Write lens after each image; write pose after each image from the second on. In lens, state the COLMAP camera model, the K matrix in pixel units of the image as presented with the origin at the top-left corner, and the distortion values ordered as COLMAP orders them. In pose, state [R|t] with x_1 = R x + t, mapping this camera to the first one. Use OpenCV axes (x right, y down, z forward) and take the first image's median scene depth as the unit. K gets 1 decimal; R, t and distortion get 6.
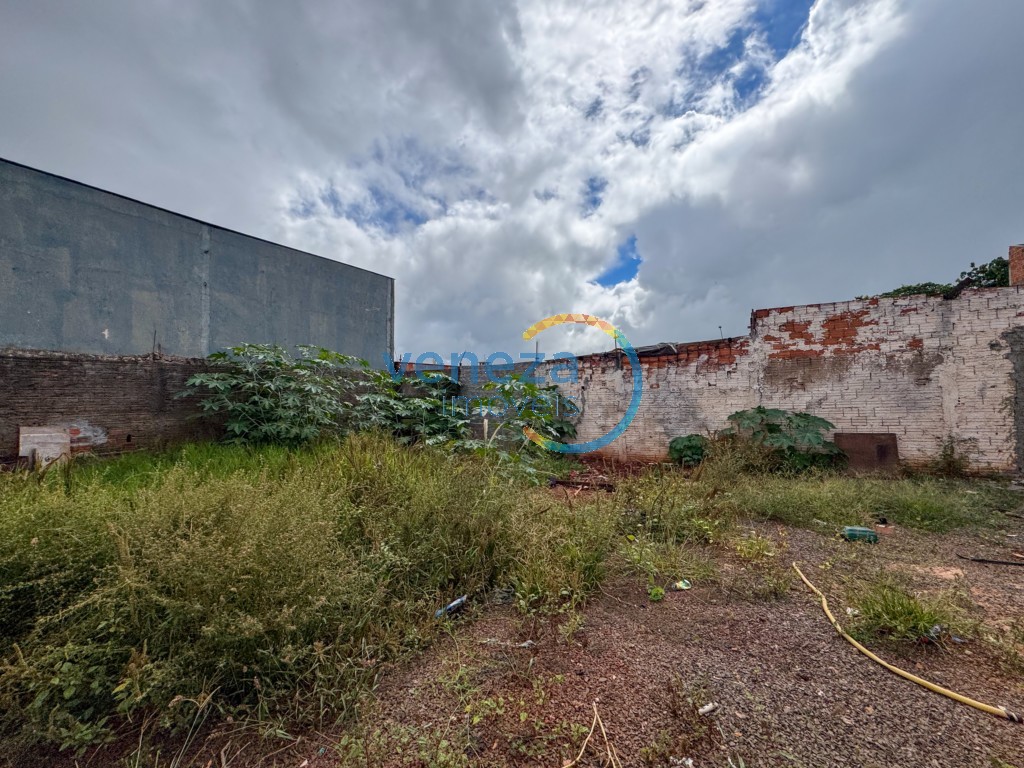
lens RADIAL K [[409.0, 0, 506.4], [0, 409.0, 380.2], [0, 0, 1]] dist [-0.004180, 0.001000]
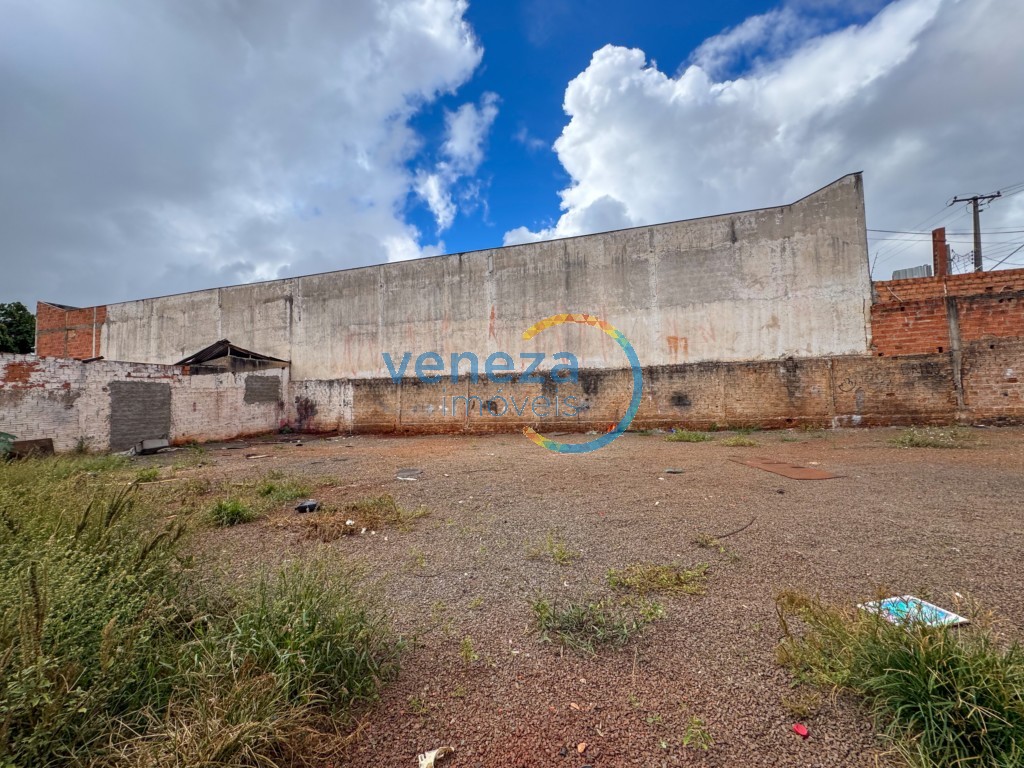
lens RADIAL K [[409.0, 0, 511.9], [0, 409.0, 382.6], [0, 0, 1]] dist [-0.004180, 0.001000]
pose [[-0.224120, 0.048363, 0.973361, -1.035235], [-0.018749, 0.998369, -0.053923, -0.039974], [-0.974381, -0.030335, -0.222847, -0.432873]]
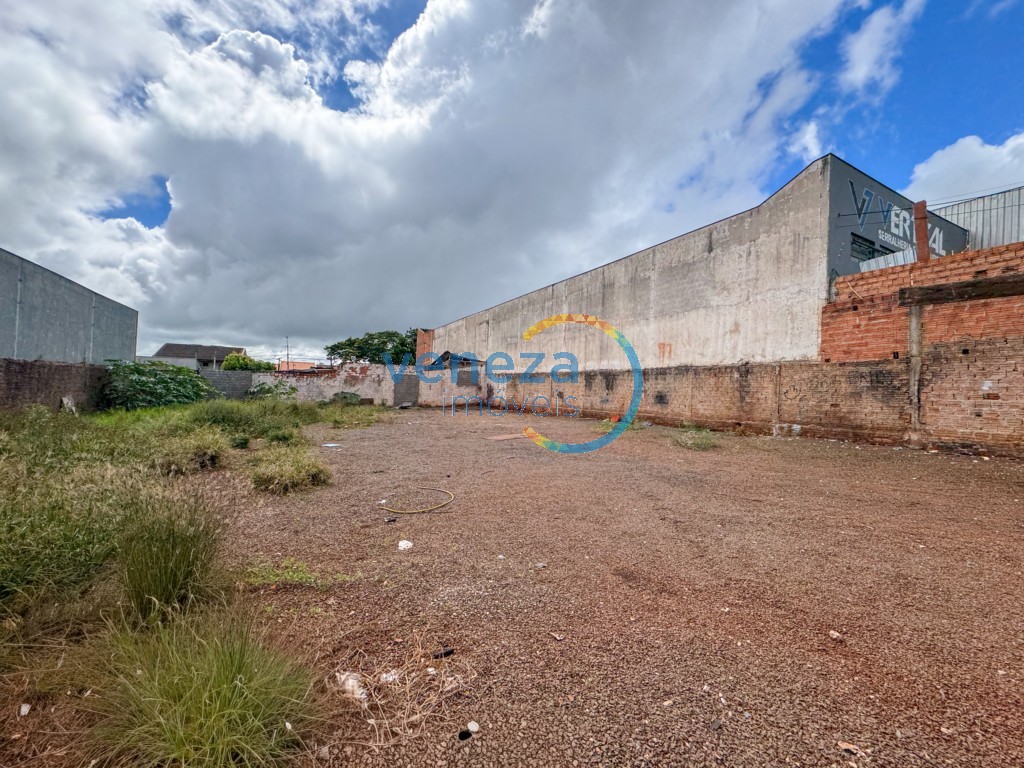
lens RADIAL K [[409.0, 0, 511.8], [0, 409.0, 383.7], [0, 0, 1]] dist [-0.004180, 0.001000]
pose [[0.518084, 0.018956, 0.855120, -1.647618], [-0.060053, 0.998093, 0.014258, -0.139047], [-0.853219, -0.058739, 0.518234, -2.068295]]
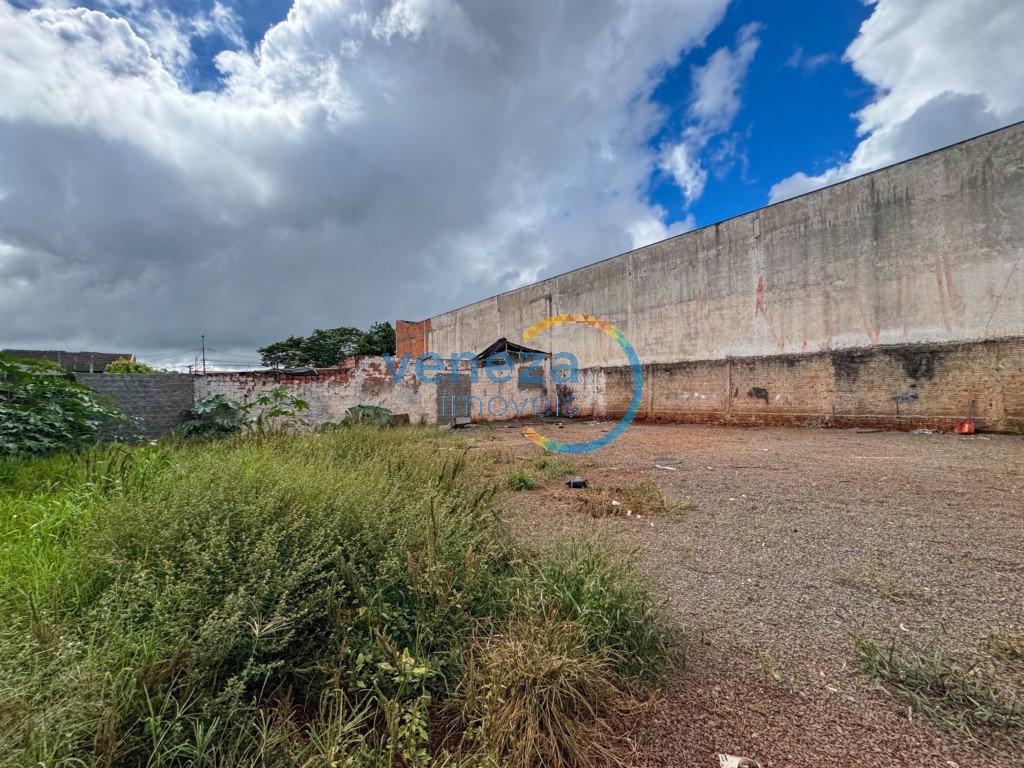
lens RADIAL K [[409.0, 0, 511.0], [0, 409.0, 381.5], [0, 0, 1]] dist [-0.004180, 0.001000]
pose [[0.354244, 0.019482, 0.934950, -1.041016], [-0.020776, 0.999700, -0.012959, -0.039428], [-0.934922, -0.014834, 0.354543, -0.410130]]
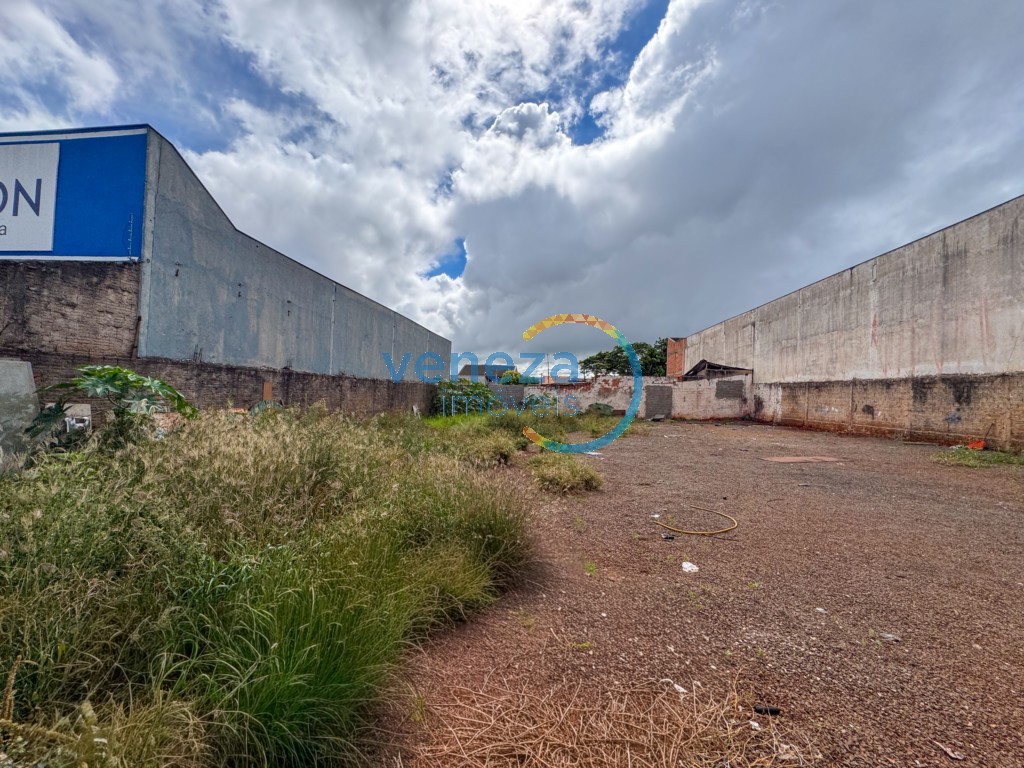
lens RADIAL K [[409.0, 0, 511.0], [0, 409.0, 382.4], [0, 0, 1]] dist [-0.004180, 0.001000]
pose [[0.905214, 0.030299, 0.423874, -1.677378], [-0.039403, 0.999142, 0.012730, -0.136615], [-0.423125, -0.028225, 0.905632, -2.036964]]
